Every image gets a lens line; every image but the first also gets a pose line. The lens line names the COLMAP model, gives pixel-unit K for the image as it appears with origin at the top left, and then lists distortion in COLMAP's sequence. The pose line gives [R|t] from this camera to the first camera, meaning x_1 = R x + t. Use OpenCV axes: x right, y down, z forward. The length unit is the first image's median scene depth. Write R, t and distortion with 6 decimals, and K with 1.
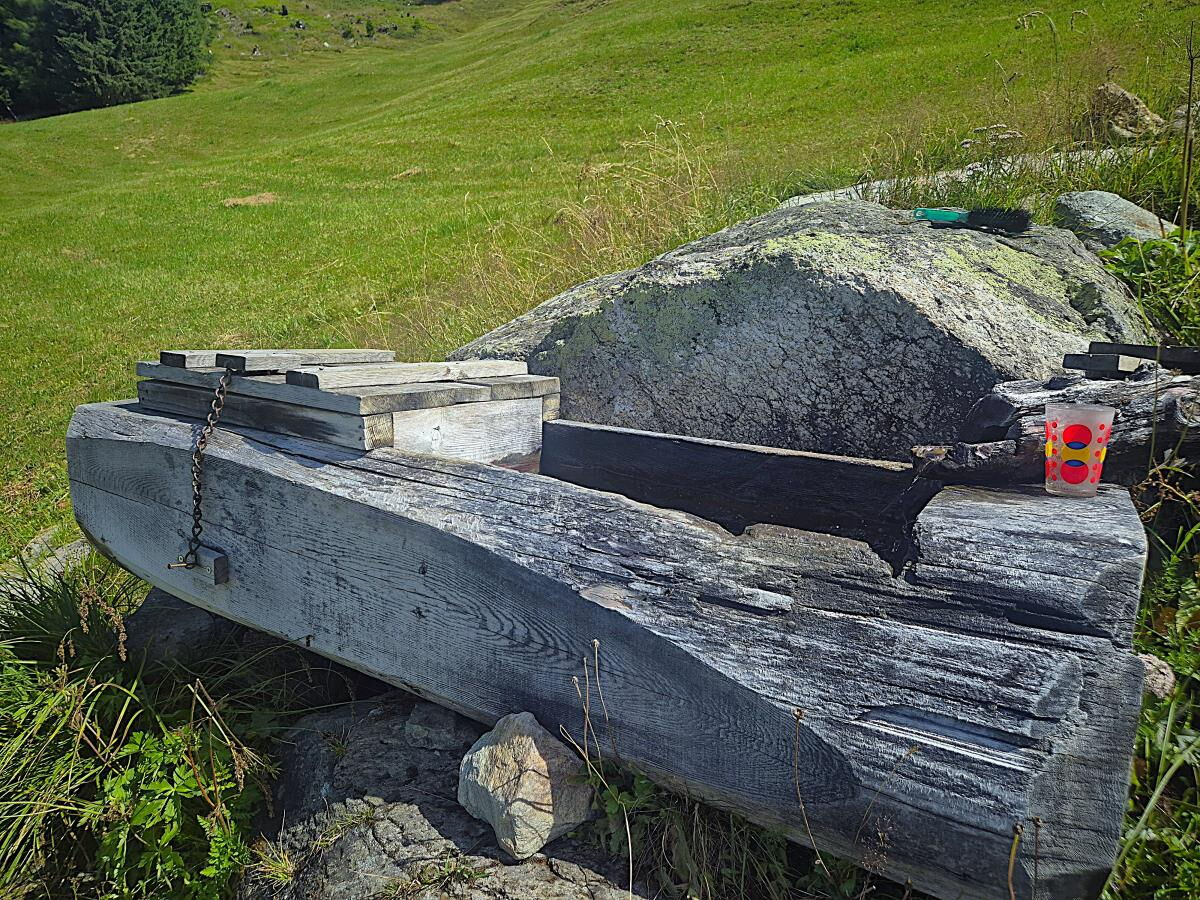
lens RADIAL K [[807.4, 0, 600.0], [0, 807.4, 450.0], [0, 0, 1]] dist [0.126073, -0.132274]
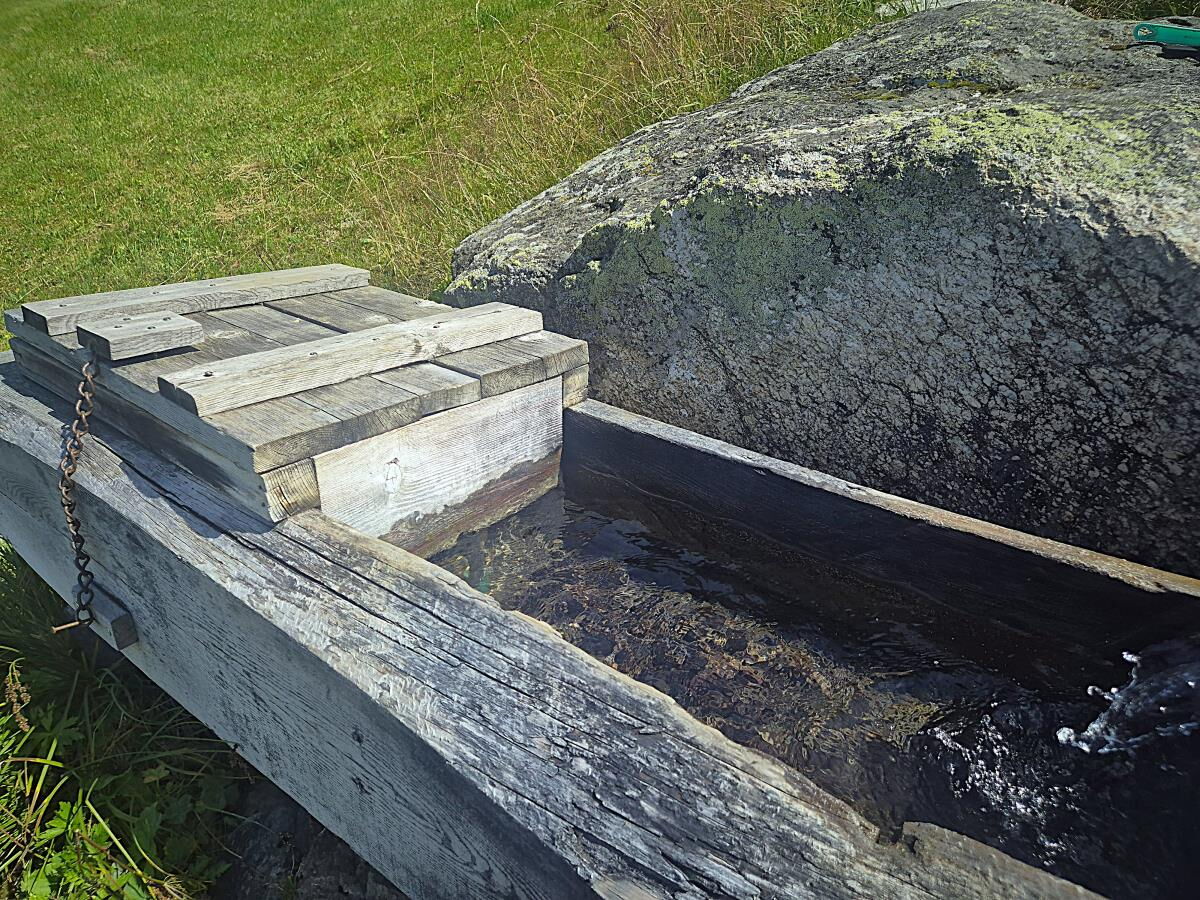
lens RADIAL K [[780.8, 0, 600.0], [0, 780.8, 450.0], [0, 0, 1]] dist [0.085629, -0.066755]
pose [[0.996705, 0.019018, -0.078854, 0.014548], [0.001749, 0.966863, 0.255290, -0.187313], [0.081096, -0.254586, 0.963644, 0.383383]]
